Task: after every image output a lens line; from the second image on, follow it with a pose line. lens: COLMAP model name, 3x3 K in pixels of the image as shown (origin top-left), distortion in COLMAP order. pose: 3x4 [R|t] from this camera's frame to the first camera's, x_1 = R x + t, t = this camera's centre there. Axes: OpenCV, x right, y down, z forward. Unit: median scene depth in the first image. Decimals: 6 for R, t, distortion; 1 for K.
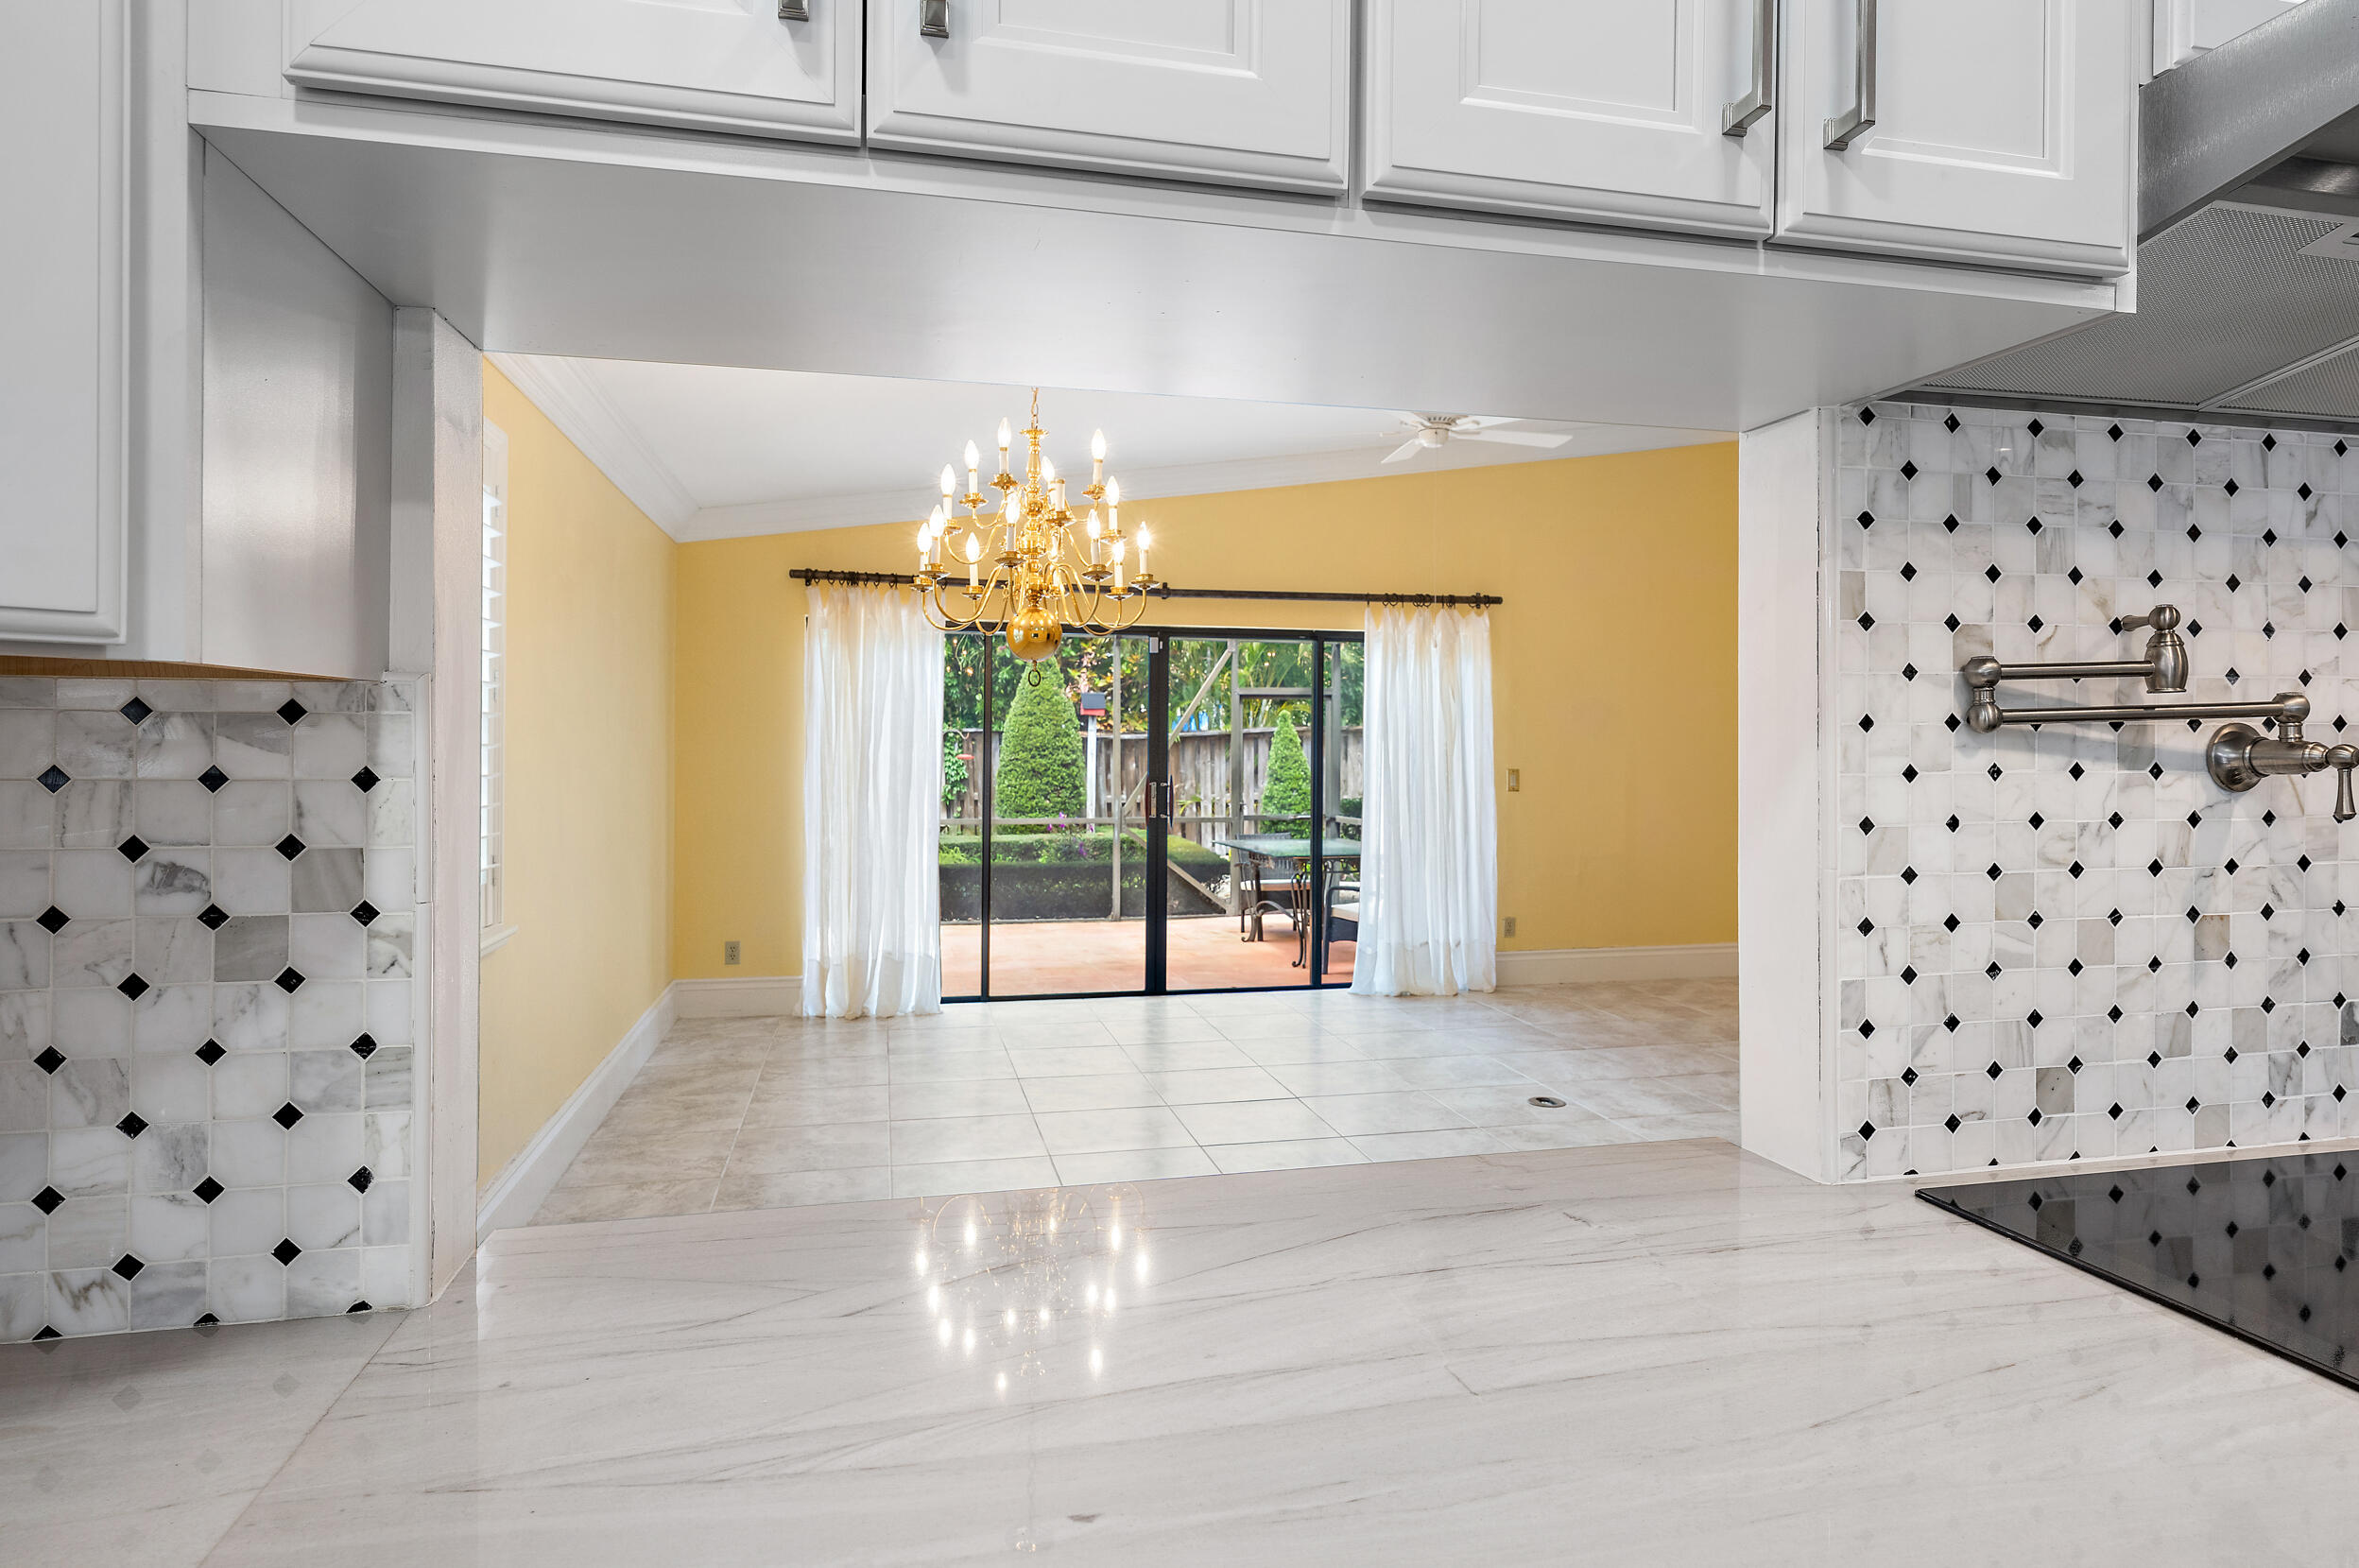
lens RADIAL K [[1314.1, 0, 1186.2], [0, 1314.1, 739.3], [0, 0, 1]] dist [0.001027, 0.000486]
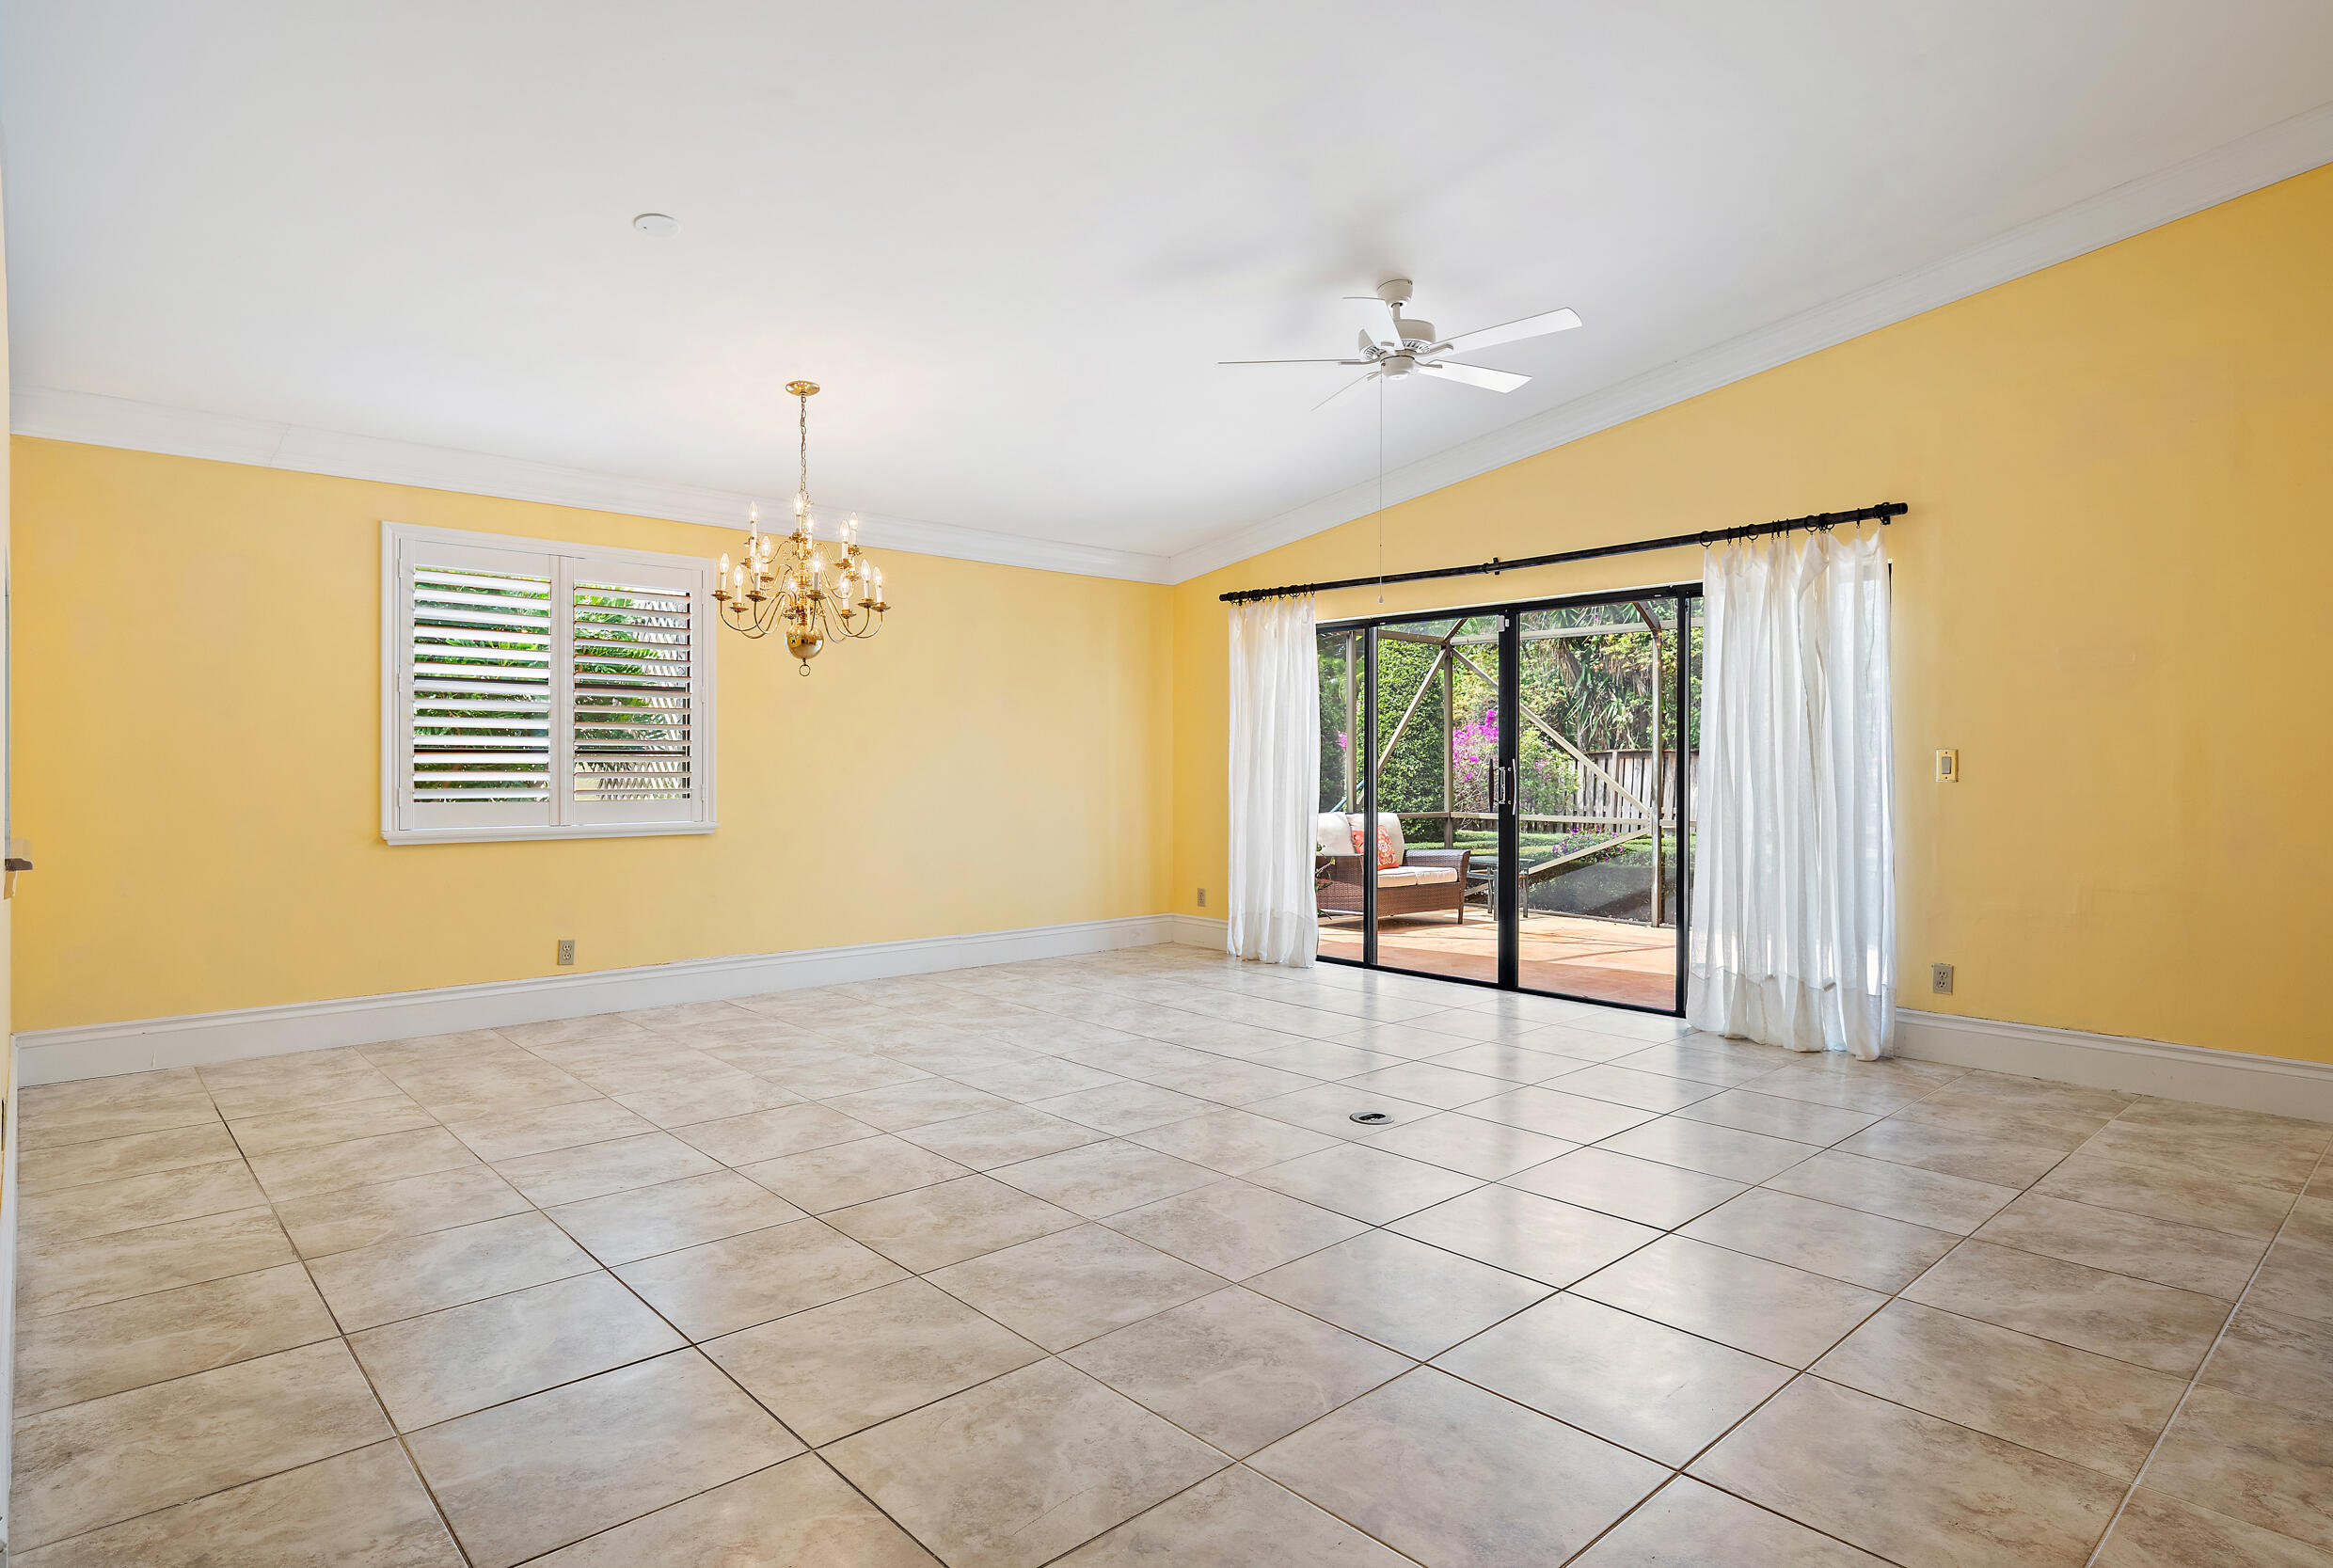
lens RADIAL K [[1256.1, 0, 1169.1], [0, 1256.1, 775.6], [0, 0, 1]] dist [0.001455, -0.000443]
pose [[0.488262, 0.003418, -0.872690, 1.060270], [0.004348, 0.999970, 0.006350, 0.052144], [0.872686, -0.006895, 0.488233, 0.553016]]
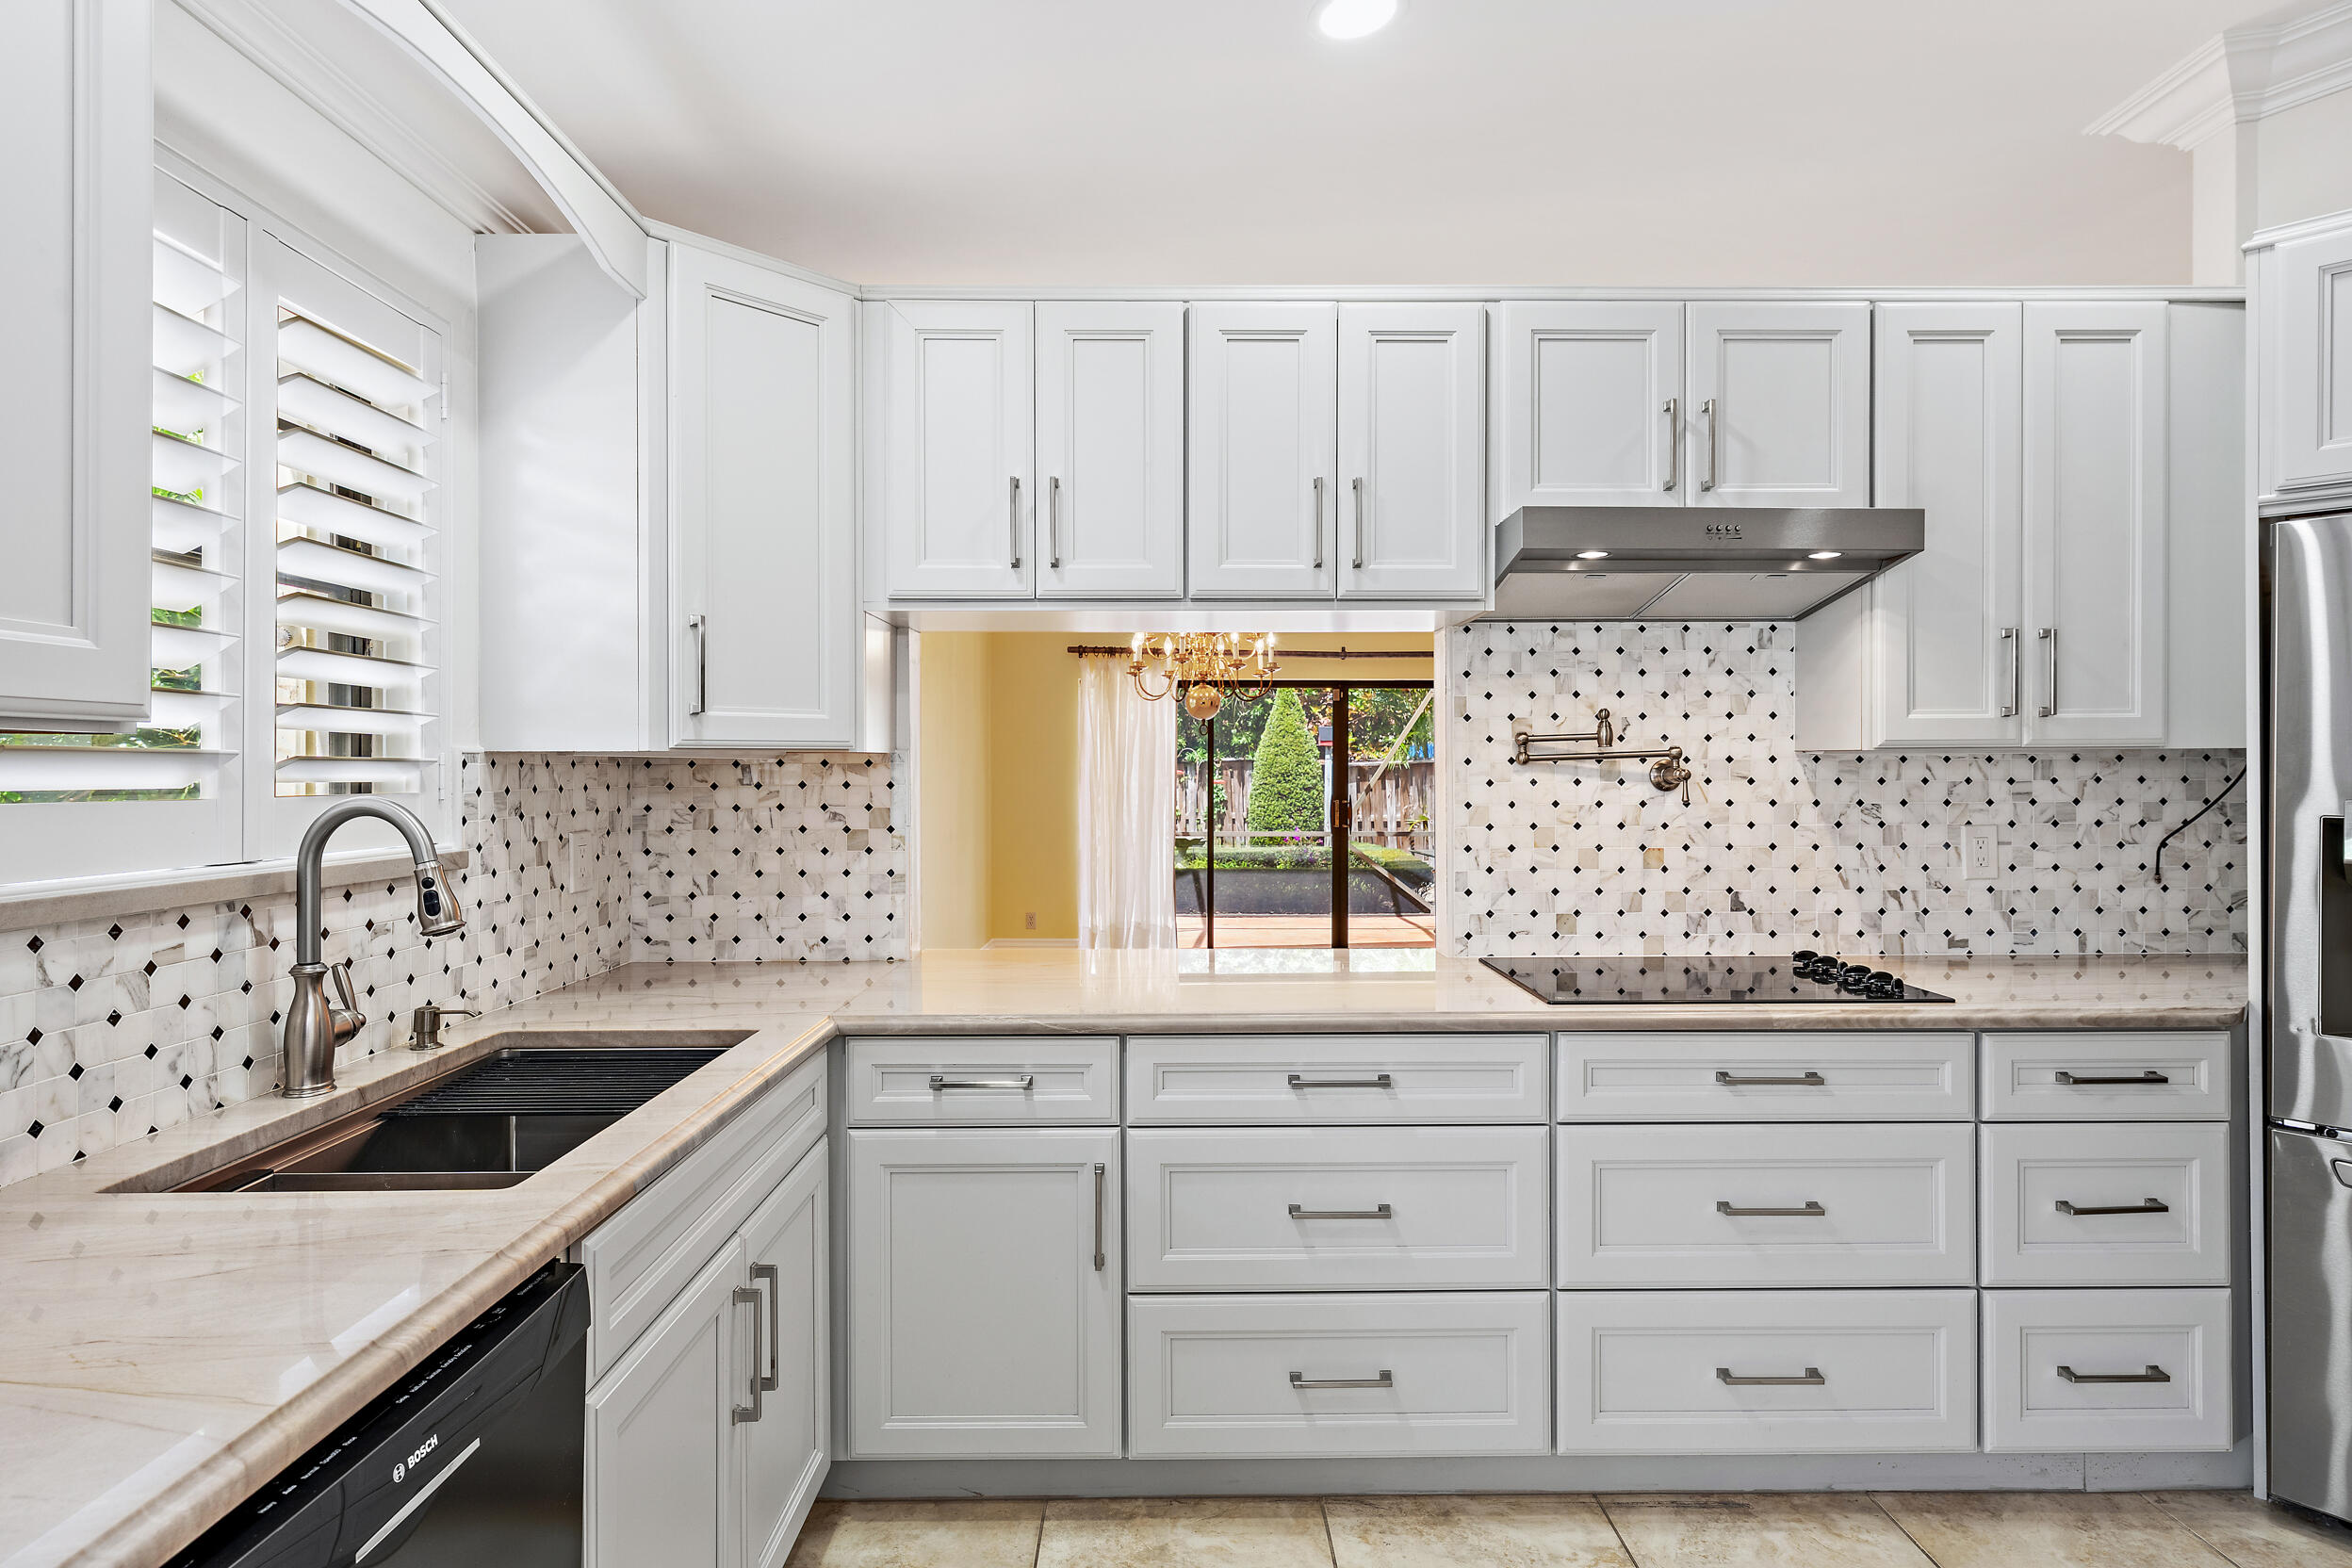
lens RADIAL K [[1237.3, 0, 1176.0], [0, 1237.3, 784.0], [0, 0, 1]] dist [0.000027, 0.000055]
pose [[0.974917, -0.003056, -0.222546, 0.151868], [0.006277, 0.999886, 0.013767, -0.001751], [0.222479, -0.014819, 0.974825, -0.380223]]
